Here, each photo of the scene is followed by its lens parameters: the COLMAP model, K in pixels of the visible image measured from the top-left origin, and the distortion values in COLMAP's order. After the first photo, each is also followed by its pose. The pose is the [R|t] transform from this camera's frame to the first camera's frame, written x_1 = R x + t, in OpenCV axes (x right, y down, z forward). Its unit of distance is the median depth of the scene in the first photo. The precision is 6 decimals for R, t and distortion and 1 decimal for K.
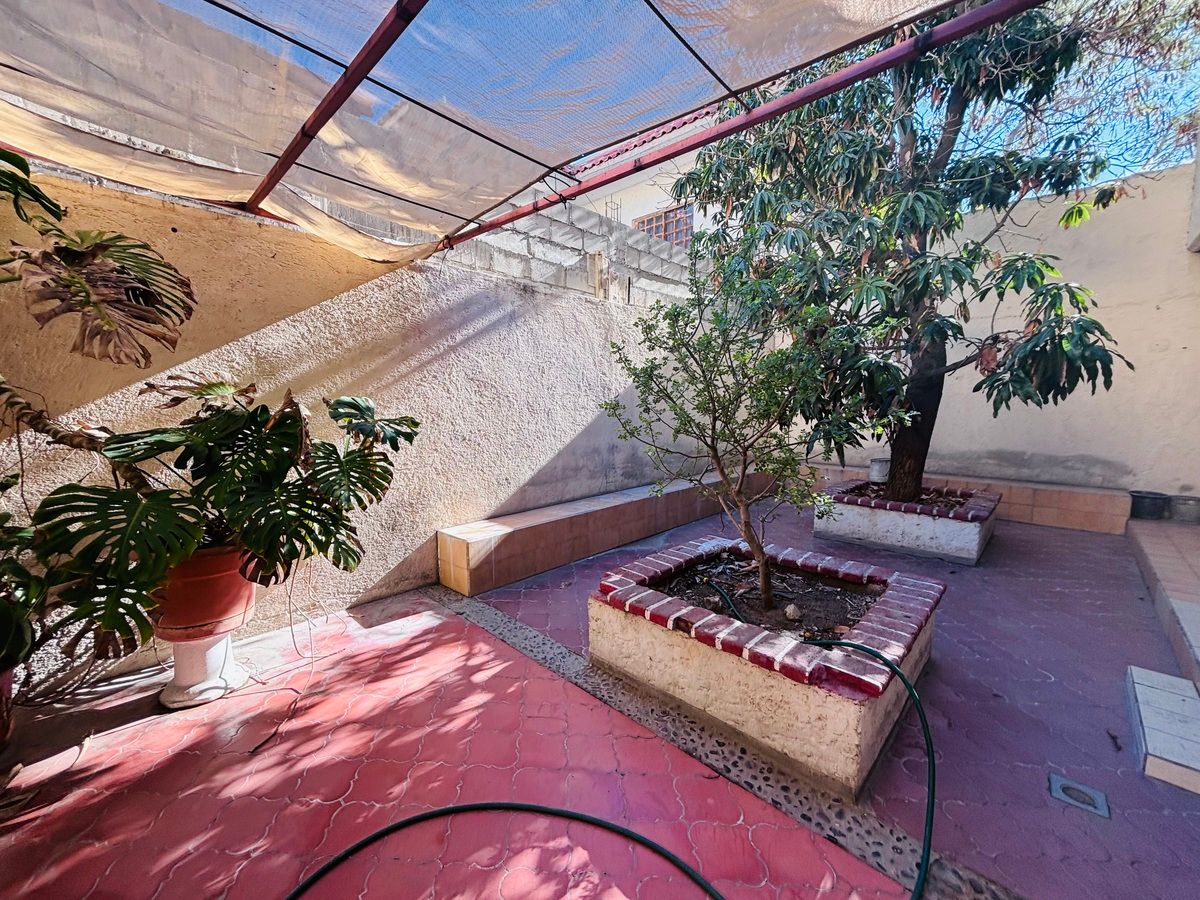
lens RADIAL K [[482.0, 0, 597.4], [0, 482.0, 451.3], [0, 0, 1]] dist [0.000628, -0.000213]
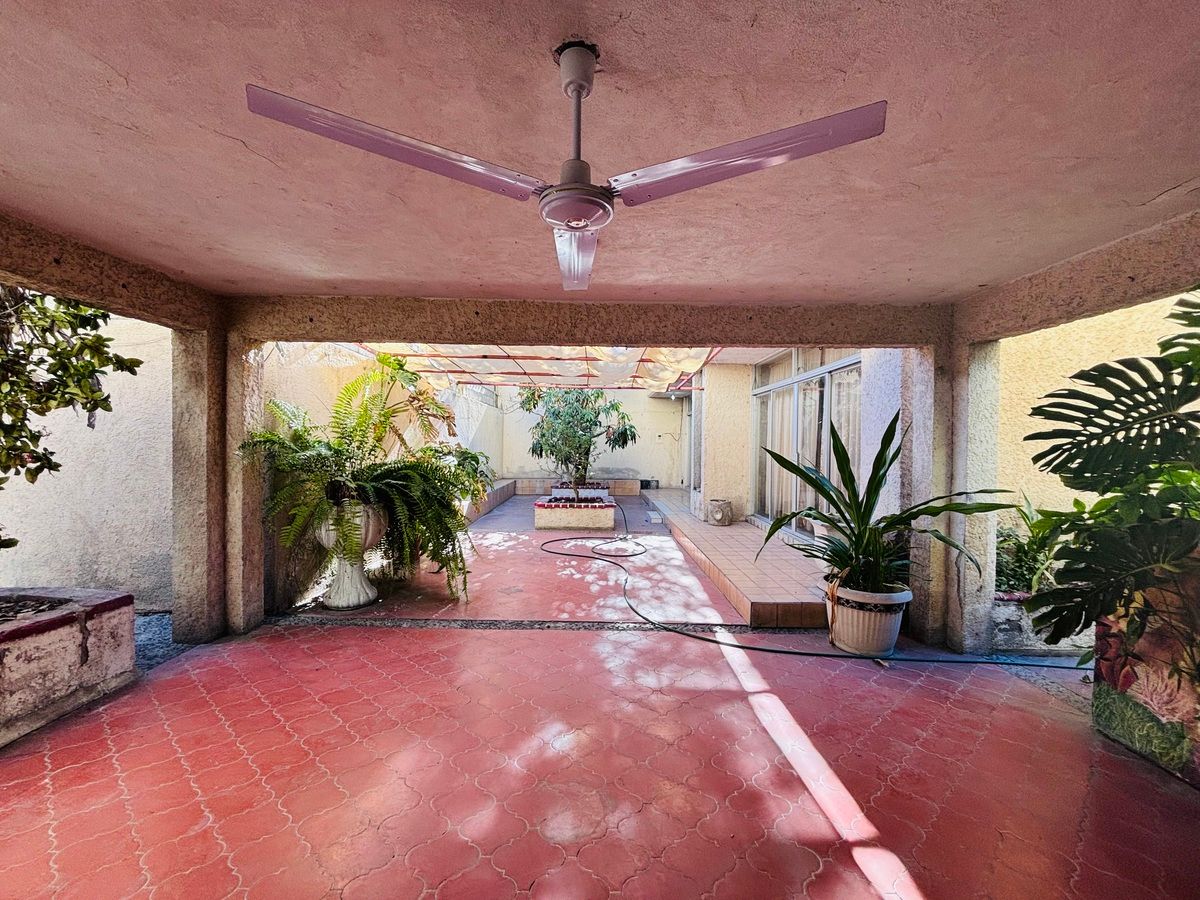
lens RADIAL K [[482.0, 0, 598.8], [0, 482.0, 451.6], [0, 0, 1]] dist [0.000628, -0.000213]
pose [[0.712772, -0.003963, 0.701384, -2.428736], [0.065191, 0.996030, -0.060622, 0.183352], [-0.698359, 0.088934, 0.710201, -1.971791]]
